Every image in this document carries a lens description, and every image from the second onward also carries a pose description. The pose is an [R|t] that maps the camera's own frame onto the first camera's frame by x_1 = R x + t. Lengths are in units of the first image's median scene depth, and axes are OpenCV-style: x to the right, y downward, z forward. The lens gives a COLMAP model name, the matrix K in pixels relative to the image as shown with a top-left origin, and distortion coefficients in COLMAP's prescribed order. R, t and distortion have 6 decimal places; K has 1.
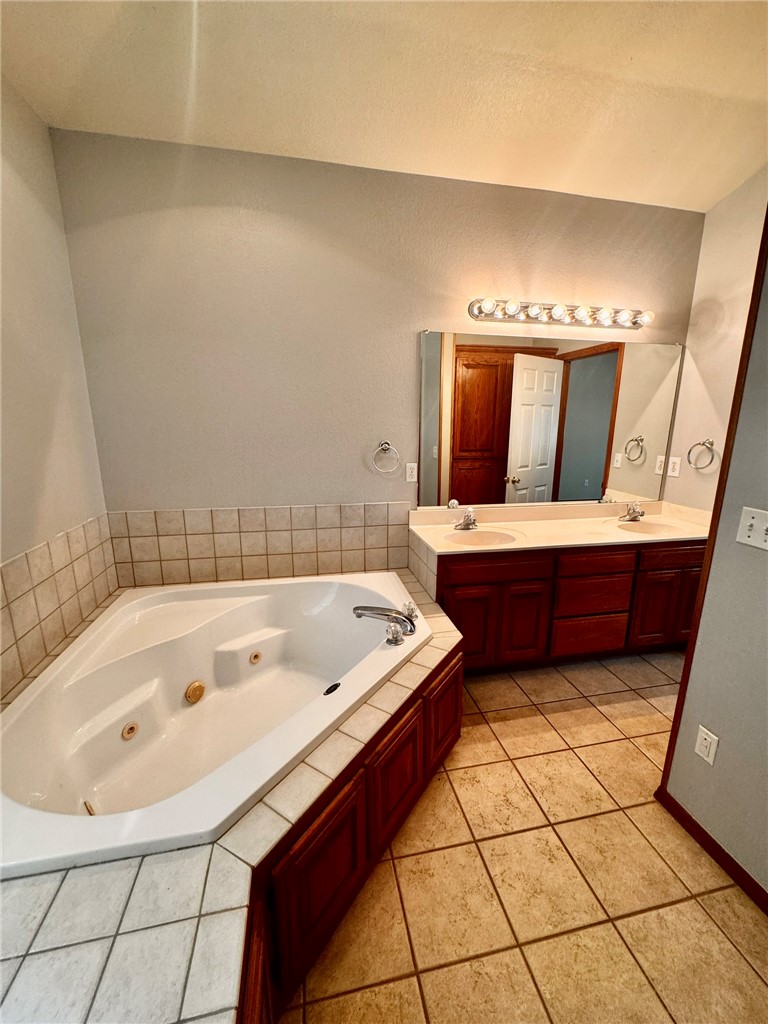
lens RADIAL K [[410.6, 0, 384.7], [0, 410.6, 515.3], [0, 0, 1]] dist [-0.002840, -0.000520]
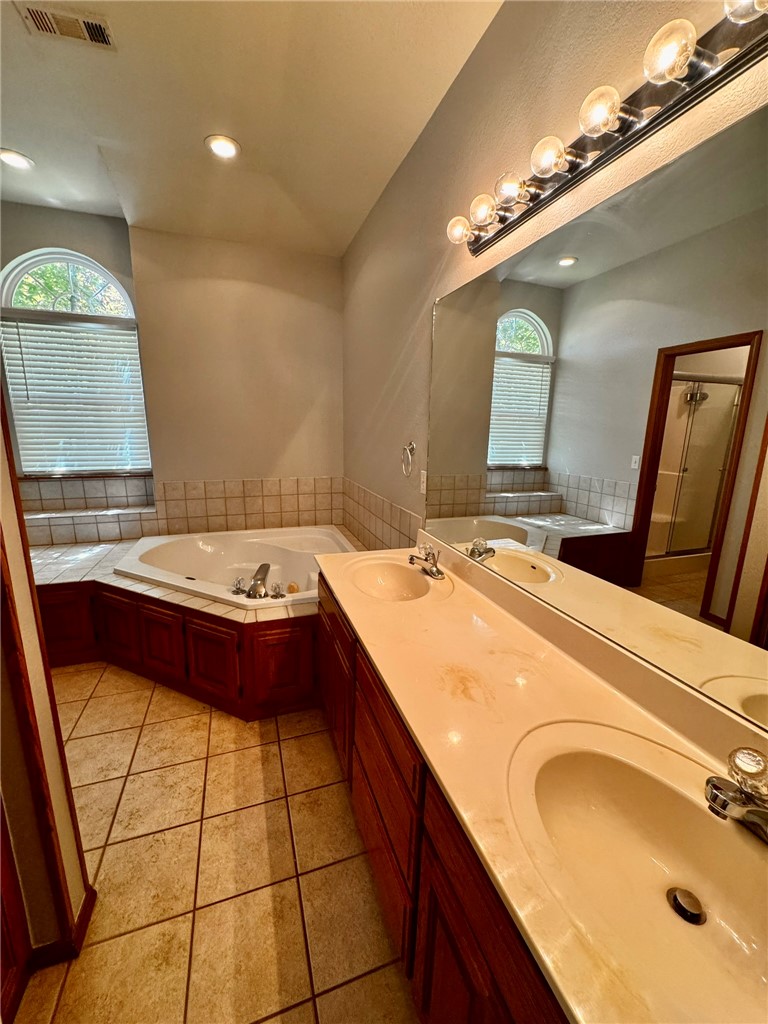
lens RADIAL K [[410.6, 0, 379.8], [0, 410.6, 510.2], [0, 0, 1]] dist [-0.002840, -0.000520]
pose [[0.121851, 0.202499, -0.971672, 1.215682], [-0.237556, 0.956464, 0.169540, -0.238640], [0.963701, 0.210168, 0.164651, 1.136224]]
